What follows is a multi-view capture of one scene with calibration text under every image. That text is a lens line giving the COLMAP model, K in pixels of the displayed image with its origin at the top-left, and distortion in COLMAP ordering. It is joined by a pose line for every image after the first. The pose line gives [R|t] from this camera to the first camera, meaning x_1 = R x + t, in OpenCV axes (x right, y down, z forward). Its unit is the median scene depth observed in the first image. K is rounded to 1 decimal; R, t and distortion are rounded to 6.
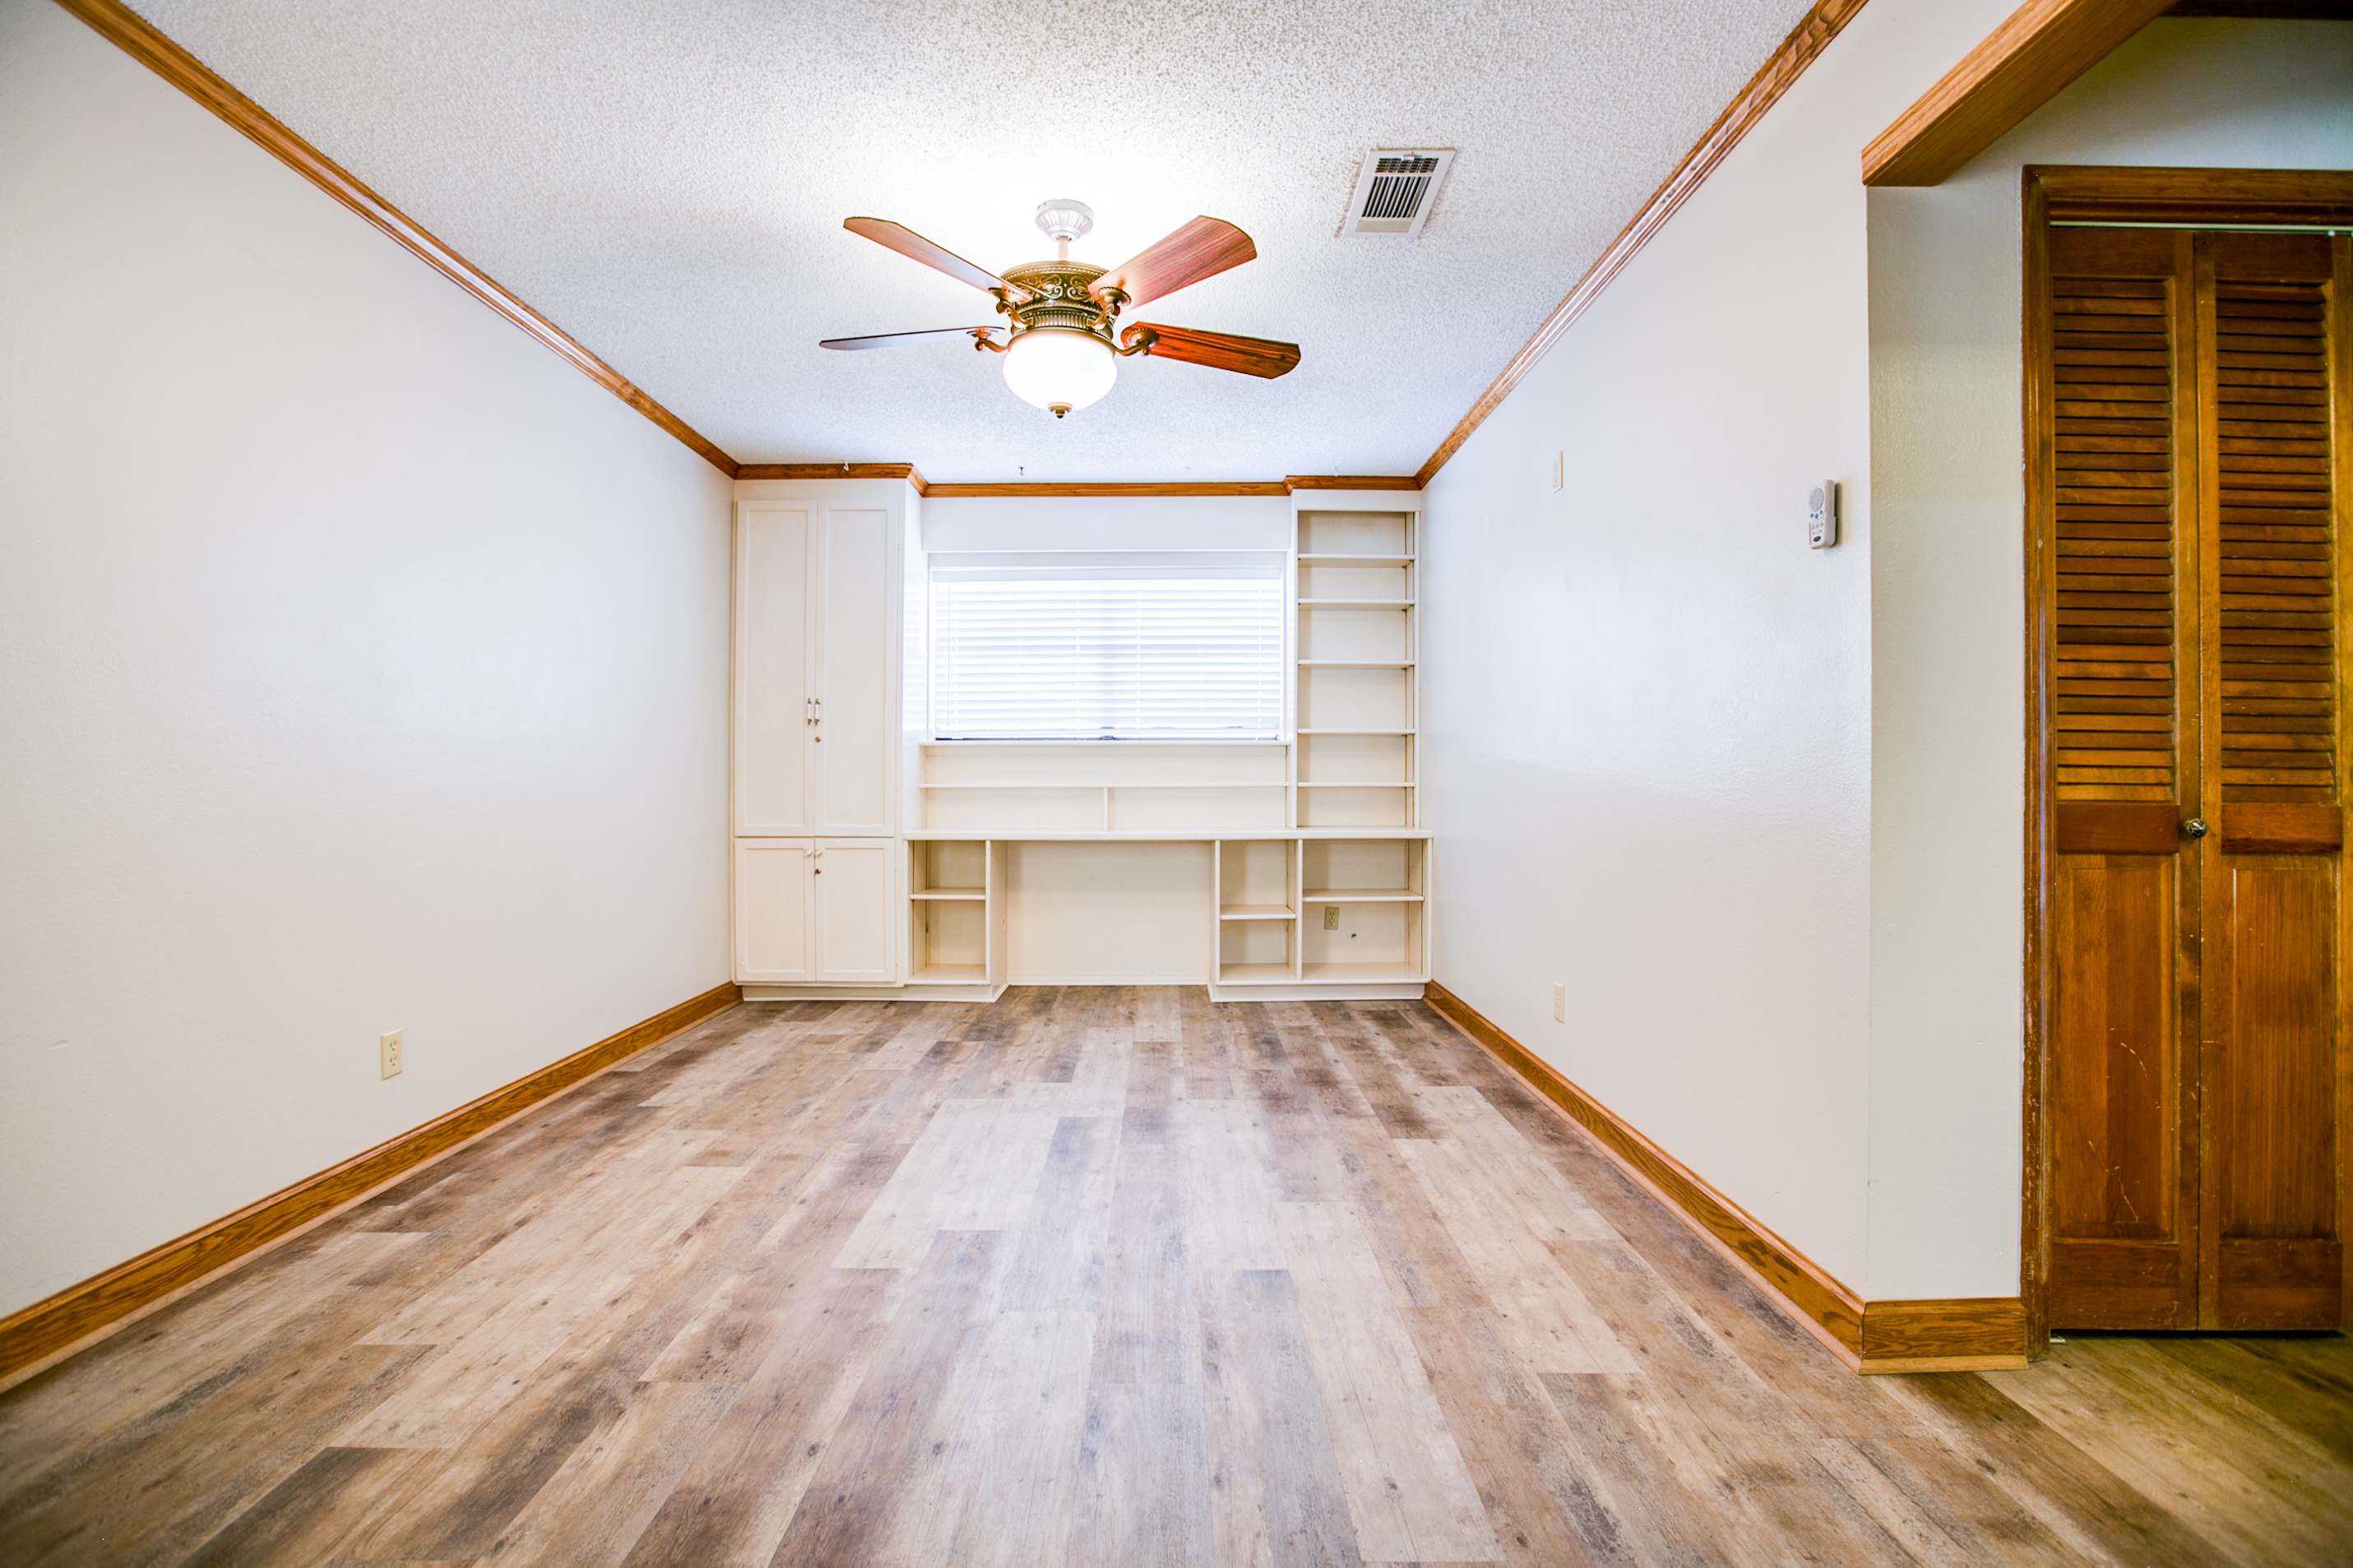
lens RADIAL K [[1018.4, 0, 1176.5], [0, 1018.4, 784.0], [0, 0, 1]] dist [0.000608, 0.000234]
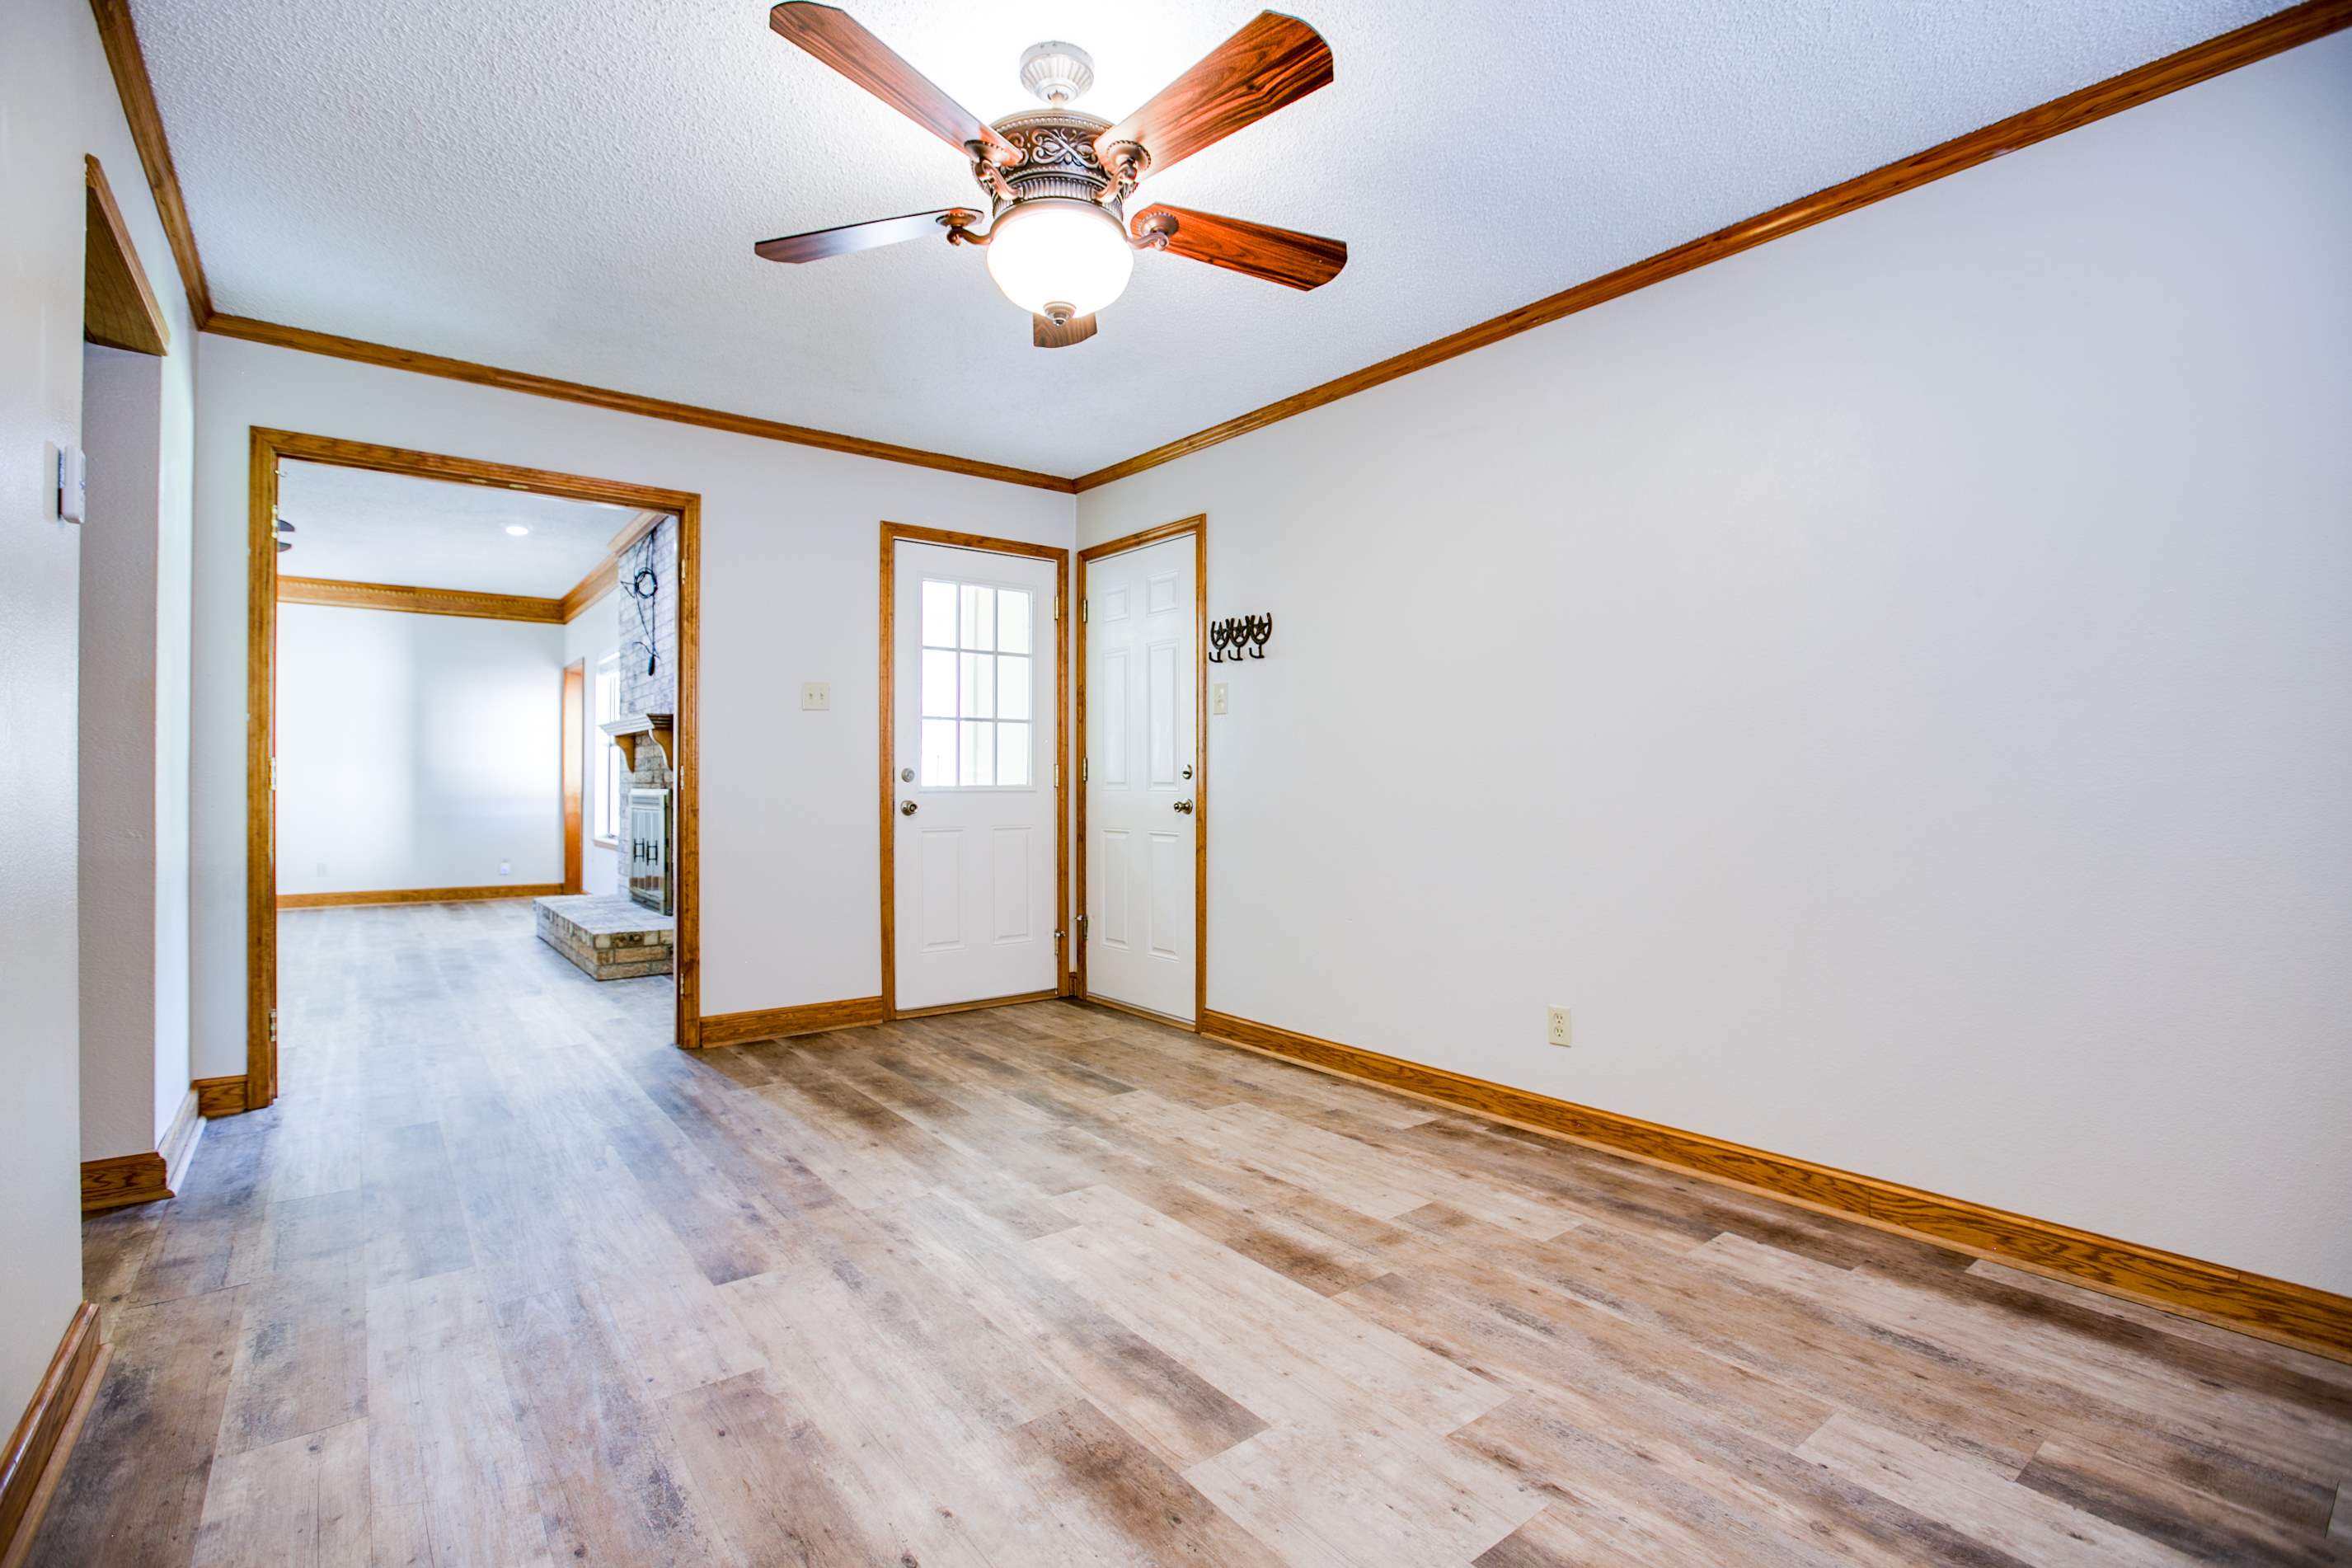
lens RADIAL K [[1113.7, 0, 1176.0], [0, 1113.7, 784.0], [0, 0, 1]] dist [0.000703, 0.001088]
pose [[-0.794616, -0.000059, -0.607113, 0.363082], [0.000930, 0.999999, -0.001314, -0.005585], [0.607112, -0.001609, -0.794615, 1.892770]]
